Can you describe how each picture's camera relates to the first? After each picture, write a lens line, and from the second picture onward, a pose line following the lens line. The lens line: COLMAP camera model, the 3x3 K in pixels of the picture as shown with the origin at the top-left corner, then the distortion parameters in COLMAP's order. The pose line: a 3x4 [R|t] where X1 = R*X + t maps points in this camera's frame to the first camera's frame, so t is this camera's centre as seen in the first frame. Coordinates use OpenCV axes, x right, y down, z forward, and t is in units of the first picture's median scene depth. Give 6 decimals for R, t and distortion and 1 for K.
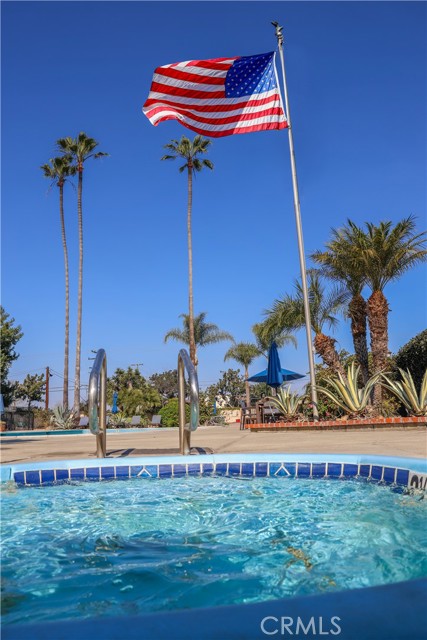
lens RADIAL K [[486.1, 0, 213.5], [0, 486.1, 320.0], [0, 0, 1]] dist [-0.012417, -0.002311]
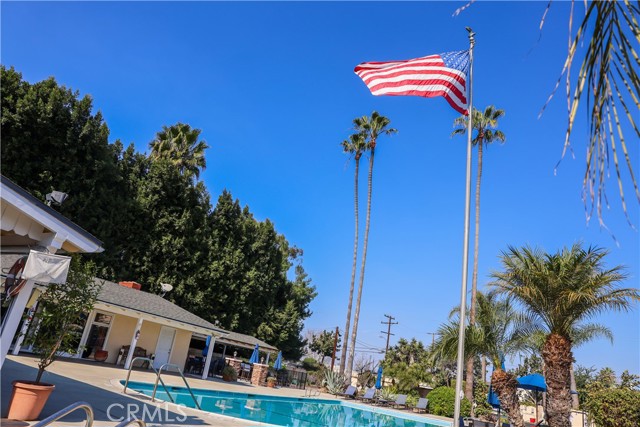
lens RADIAL K [[486.1, 0, 320.0], [0, 486.1, 213.5], [0, 0, 1]] dist [-0.012417, -0.002311]
pose [[0.891874, 0.030185, -0.451276, 0.102945], [-0.083461, 0.991619, -0.098619, -0.044708], [0.444517, 0.125620, 0.886919, 0.022477]]
